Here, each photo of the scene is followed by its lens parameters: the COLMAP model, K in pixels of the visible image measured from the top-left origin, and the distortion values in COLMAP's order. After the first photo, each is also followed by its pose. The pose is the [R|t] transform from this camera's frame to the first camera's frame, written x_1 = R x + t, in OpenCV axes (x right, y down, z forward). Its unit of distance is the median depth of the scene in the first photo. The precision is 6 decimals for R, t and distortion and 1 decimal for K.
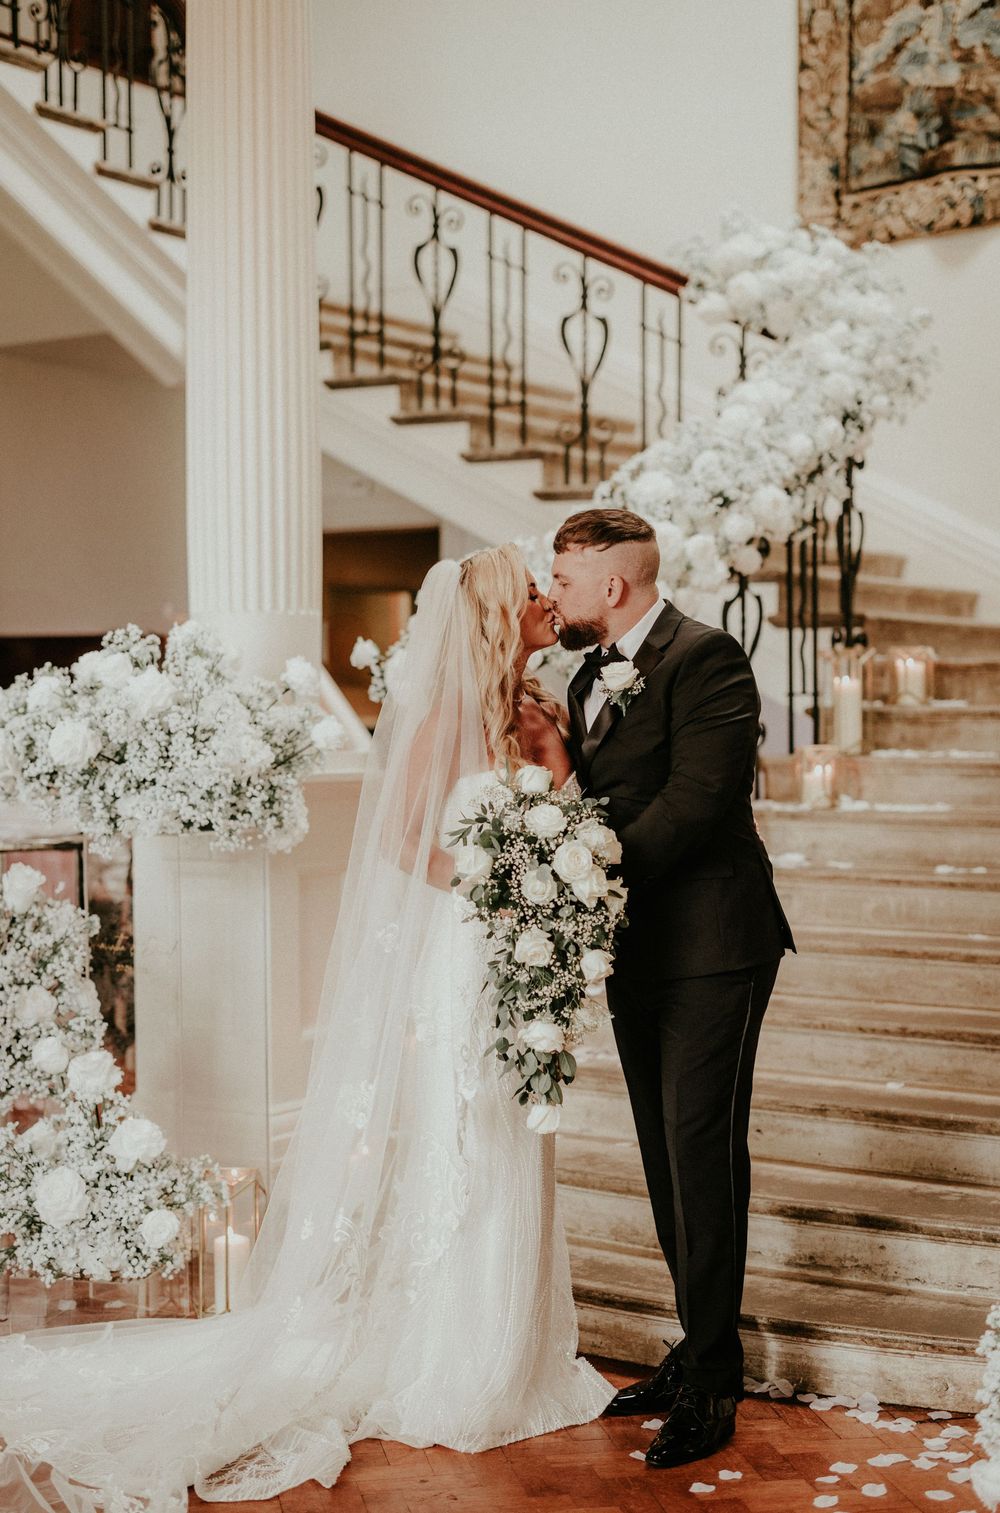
lens RADIAL K [[2393.6, 0, 498.8], [0, 2393.6, 677.0], [0, 0, 1]] dist [0.663449, 0.007183]
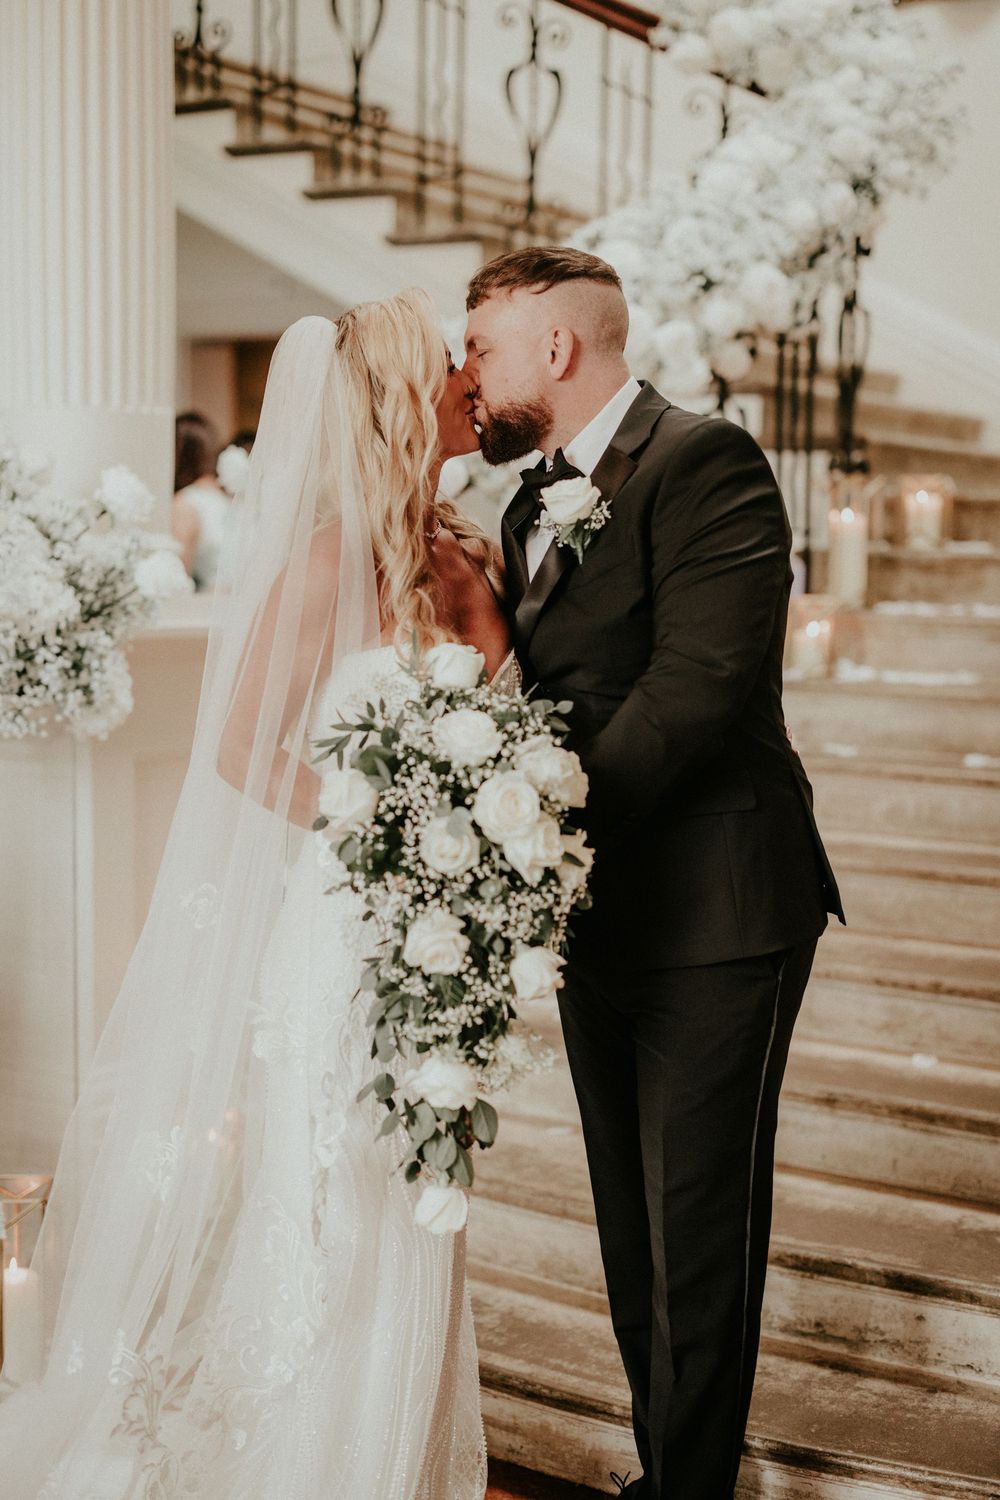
lens RADIAL K [[2496.7, 0, 409.8], [0, 2496.7, 750.1], [0, 0, 1]] dist [0.015957, -0.087270]
pose [[0.999685, 0.024549, -0.005151, 0.007120], [-0.023923, 0.994853, 0.098467, 0.001273], [0.007541, -0.098313, 0.995127, 0.274059]]
